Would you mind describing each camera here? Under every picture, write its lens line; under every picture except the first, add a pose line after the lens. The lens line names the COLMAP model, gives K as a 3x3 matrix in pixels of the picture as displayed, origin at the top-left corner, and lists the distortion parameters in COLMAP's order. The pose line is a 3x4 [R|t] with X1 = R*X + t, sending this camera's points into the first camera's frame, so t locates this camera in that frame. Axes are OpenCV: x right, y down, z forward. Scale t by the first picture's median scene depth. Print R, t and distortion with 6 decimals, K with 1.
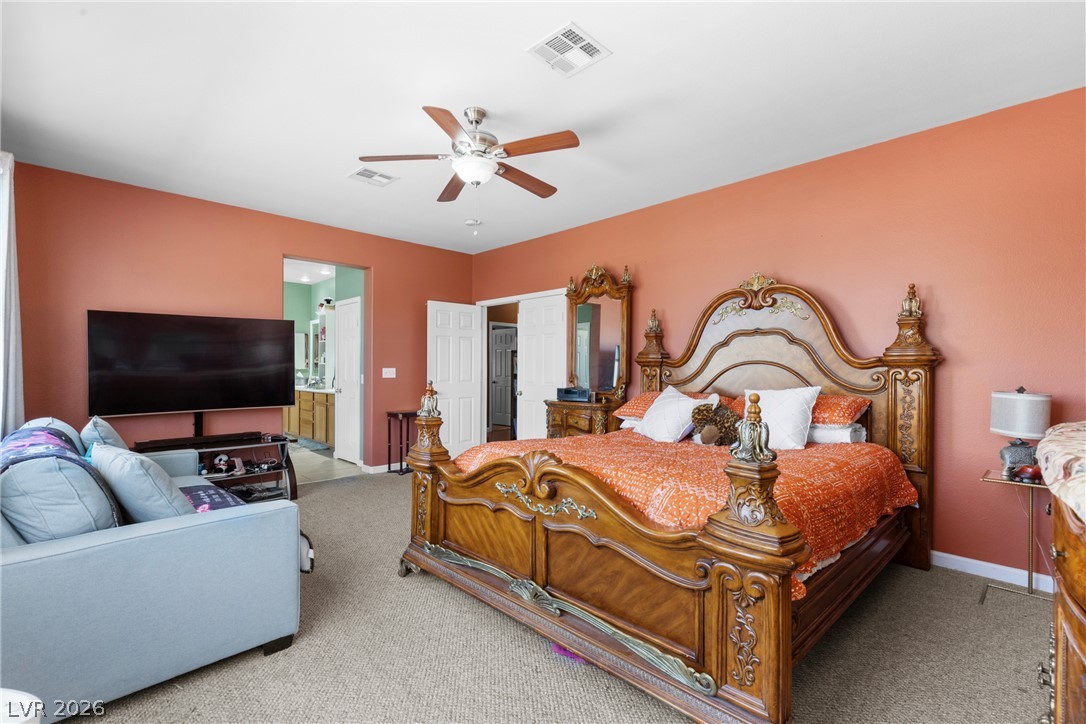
lens RADIAL K [[491.3, 0, 543.2], [0, 491.3, 366.6], [0, 0, 1]] dist [-0.000896, -0.001056]
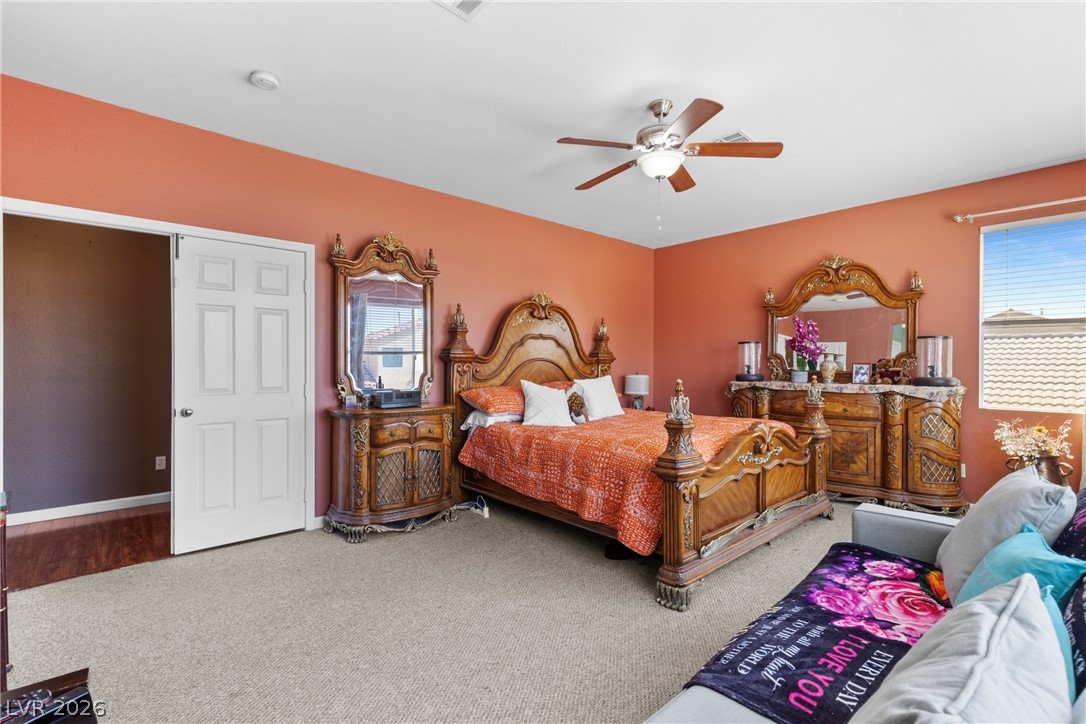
lens RADIAL K [[491.3, 0, 546.9], [0, 491.3, 364.7], [0, 0, 1]] dist [-0.000896, -0.001056]
pose [[0.020178, -0.001324, 0.999796, -0.885507], [-0.003652, 0.999992, 0.001398, 0.003430], [-0.999790, -0.003679, 0.020173, 0.951014]]
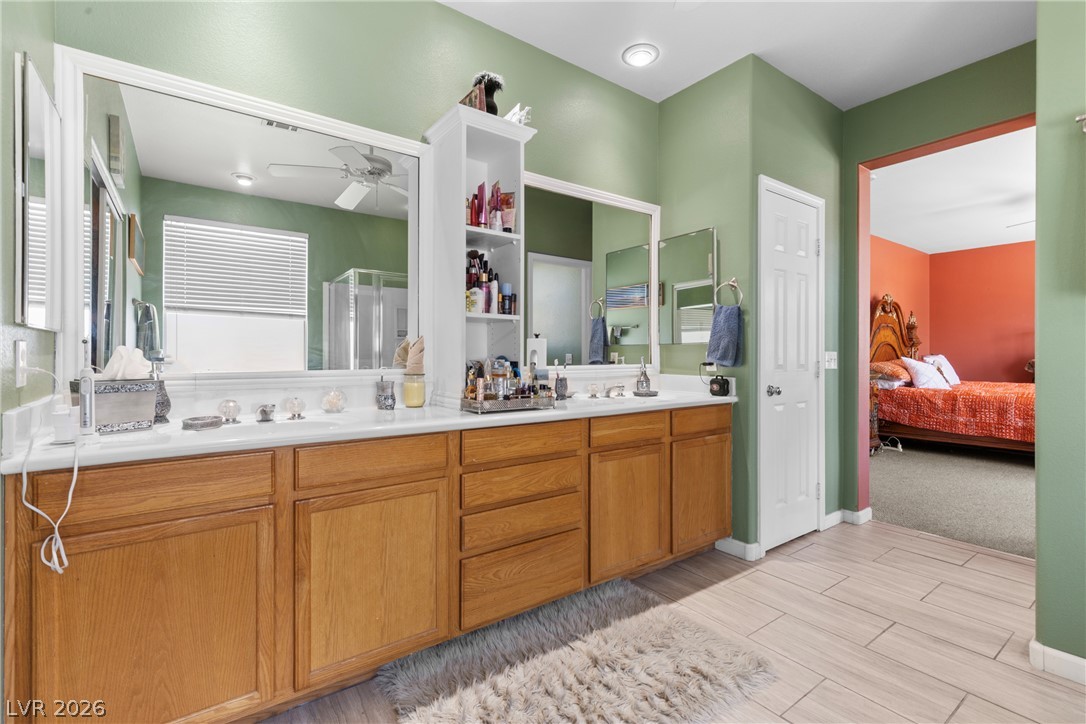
lens RADIAL K [[491.3, 0, 541.9], [0, 491.3, 355.0], [0, 0, 1]] dist [-0.000896, -0.001056]
pose [[0.131735, -0.001639, 0.991284, -1.712759], [-0.002713, 0.999994, 0.002014, 0.044549], [-0.991281, -0.002955, 0.131730, 2.389687]]
